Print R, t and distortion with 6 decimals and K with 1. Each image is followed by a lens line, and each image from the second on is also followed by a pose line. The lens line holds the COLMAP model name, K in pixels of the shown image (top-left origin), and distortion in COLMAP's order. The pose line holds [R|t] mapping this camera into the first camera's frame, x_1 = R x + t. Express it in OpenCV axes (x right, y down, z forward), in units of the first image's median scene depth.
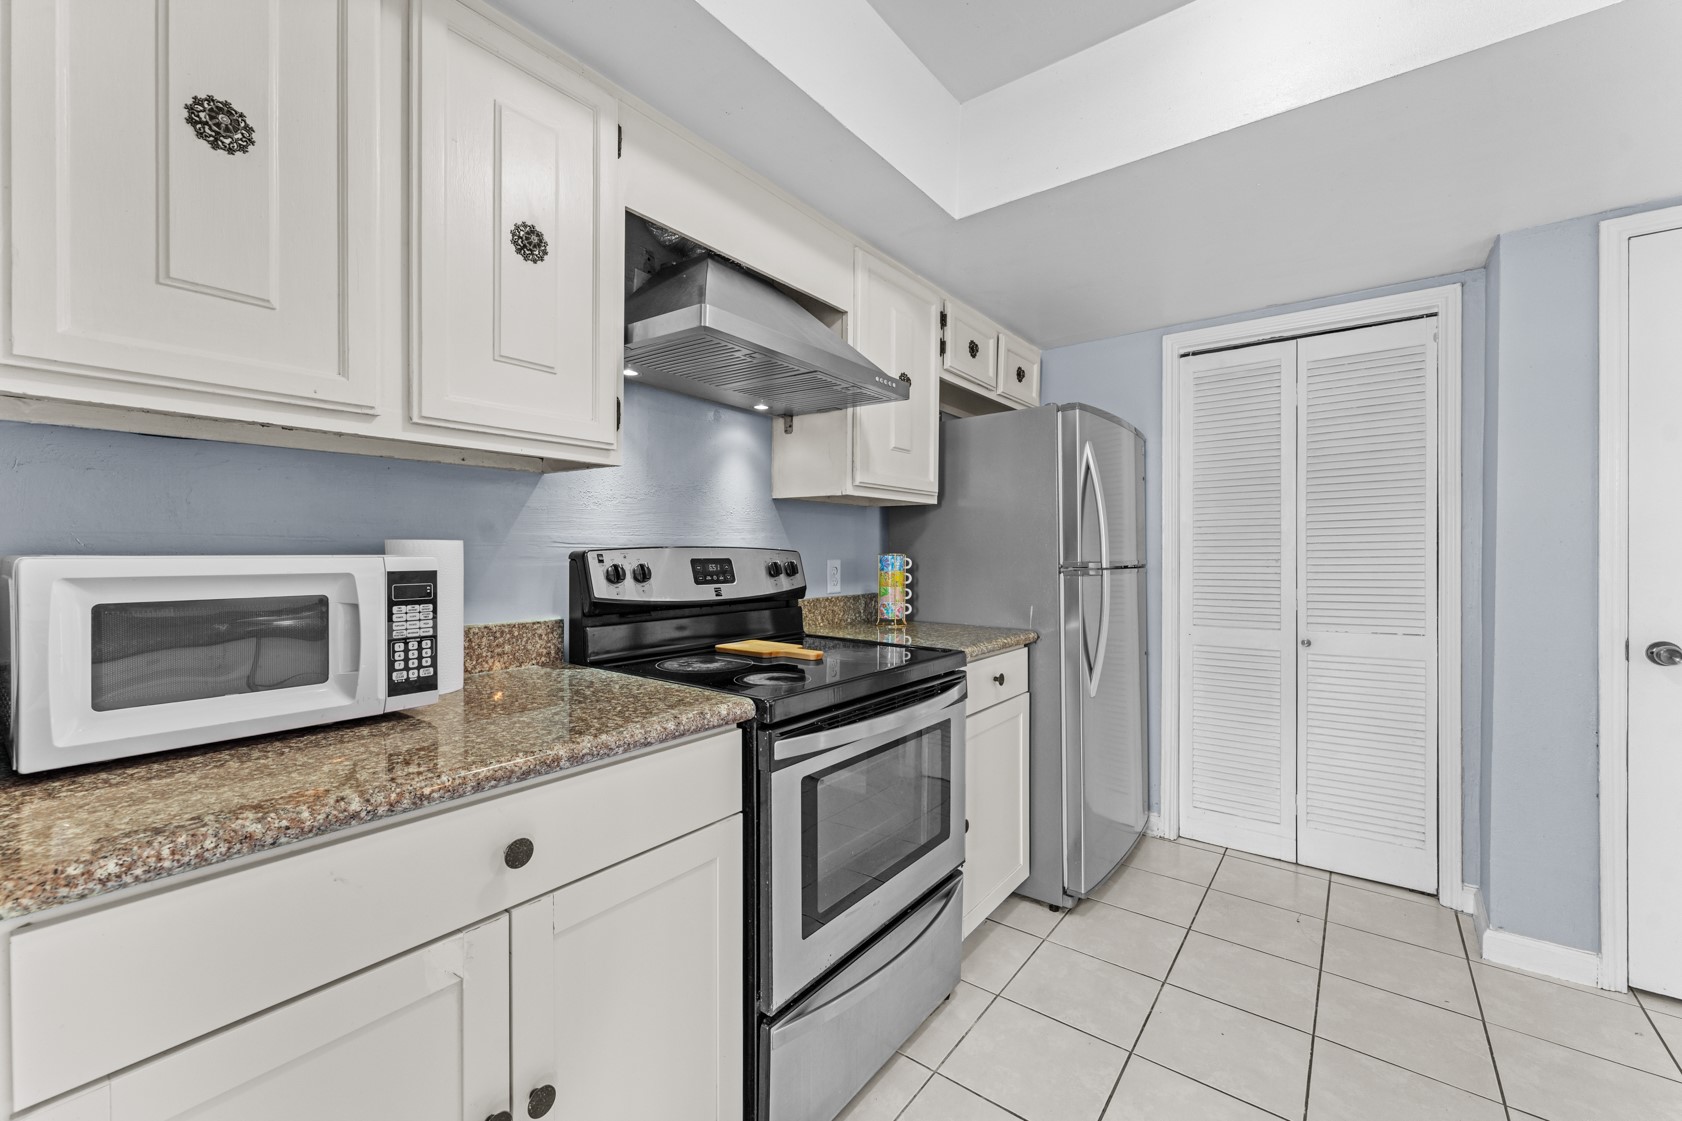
lens RADIAL K [[677.3, 0, 837.4], [0, 677.3, 554.7], [0, 0, 1]] dist [0.001856, 0.000298]
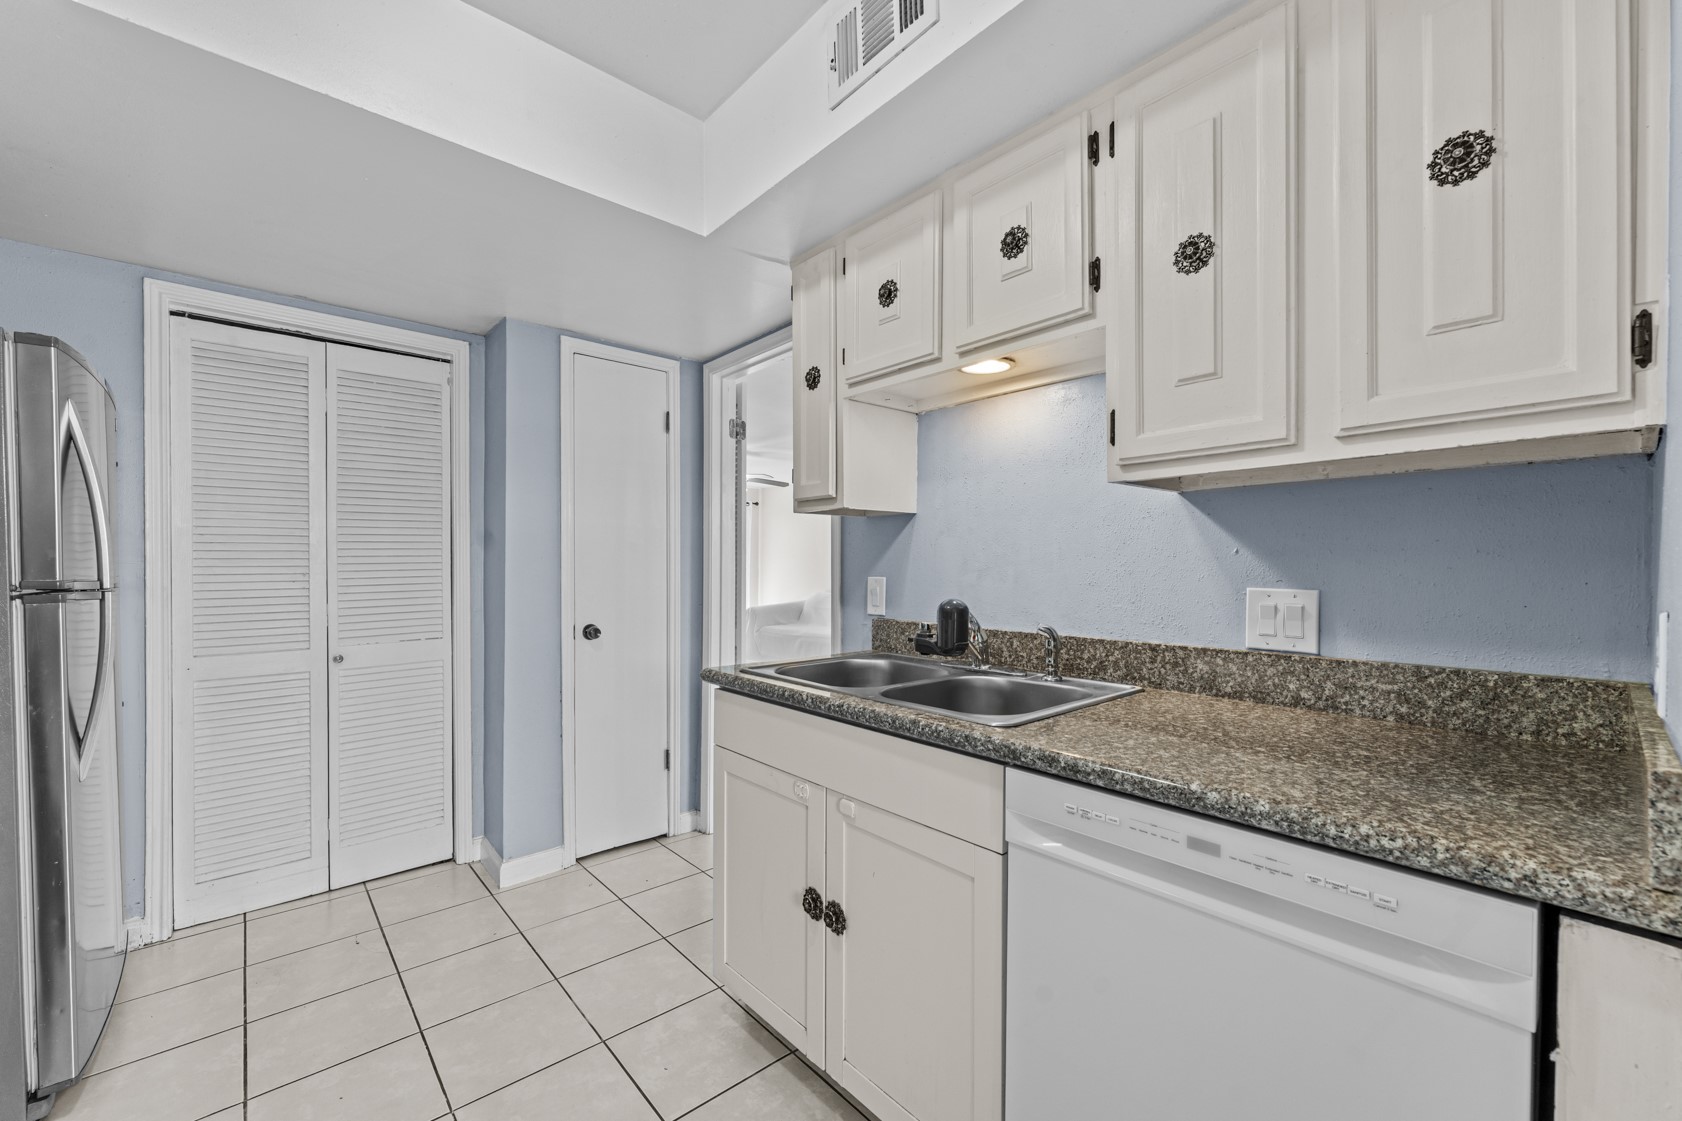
lens RADIAL K [[677.3, 0, 838.0], [0, 677.3, 569.3], [0, 0, 1]] dist [0.001856, 0.000298]
pose [[0.191405, -0.005397, 0.981496, -0.123859], [0.002200, 0.999985, 0.005070, -0.001630], [-0.981509, 0.001189, 0.191414, 0.112497]]
